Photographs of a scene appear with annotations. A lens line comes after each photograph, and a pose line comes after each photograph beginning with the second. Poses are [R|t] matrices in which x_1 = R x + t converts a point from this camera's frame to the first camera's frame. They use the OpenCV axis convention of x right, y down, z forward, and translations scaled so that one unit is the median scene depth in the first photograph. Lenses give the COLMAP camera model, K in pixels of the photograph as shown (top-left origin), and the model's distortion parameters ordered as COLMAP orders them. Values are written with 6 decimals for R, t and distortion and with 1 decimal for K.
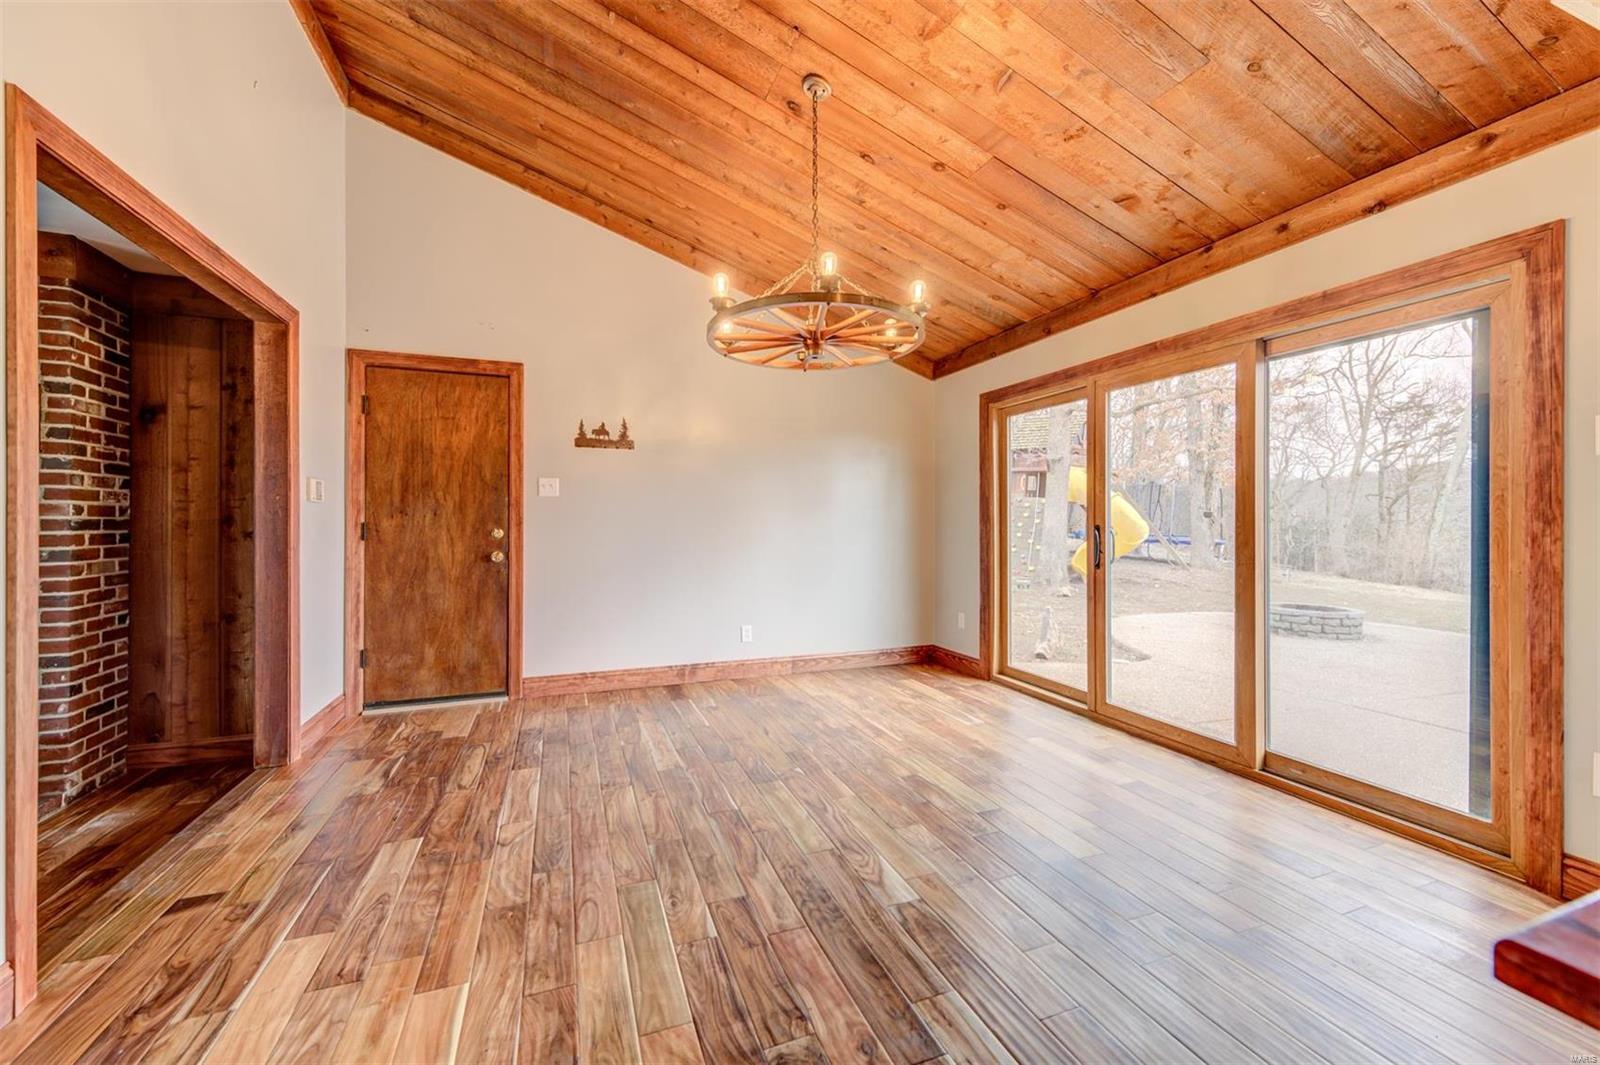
lens RADIAL K [[623.5, 0, 810.8], [0, 623.5, 516.5], [0, 0, 1]] dist [0.008036, -0.001133]
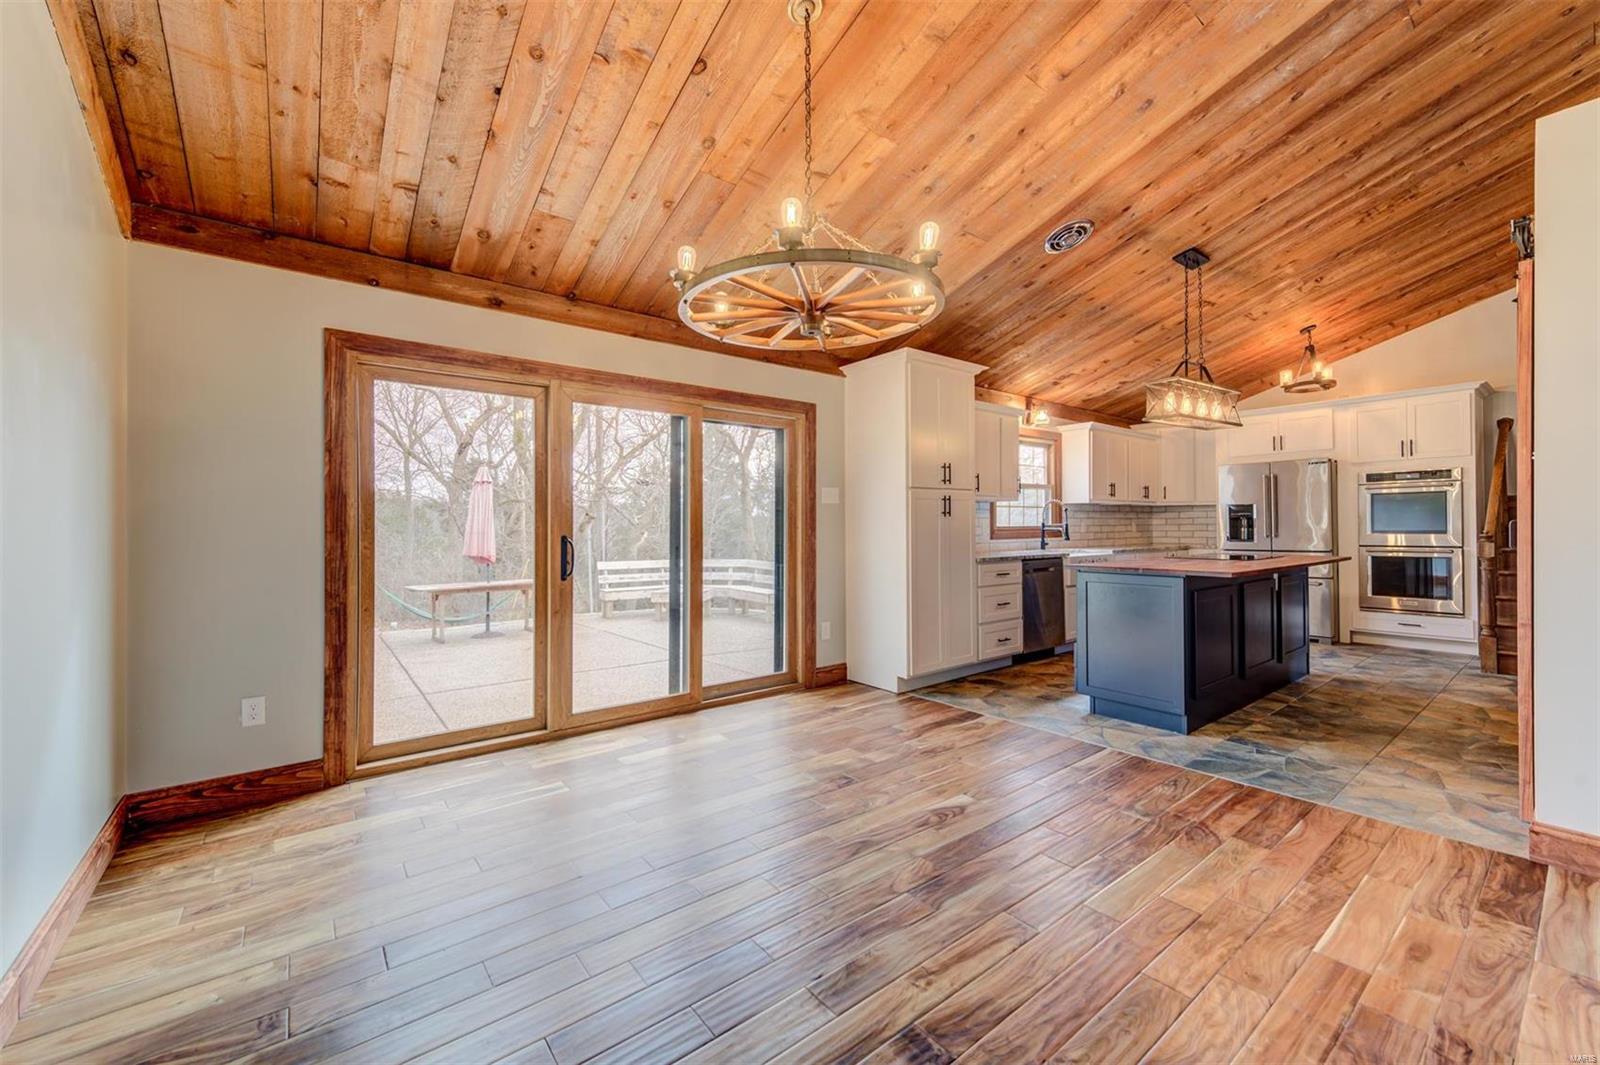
lens RADIAL K [[627.0, 0, 793.6], [0, 627.0, 522.6], [0, 0, 1]] dist [0.006714, -0.000185]
pose [[-0.265514, 0.011239, 0.964041, -0.689103], [-0.001240, 0.999927, -0.011999, 0.006317], [-0.964106, -0.004381, -0.265481, 1.089456]]
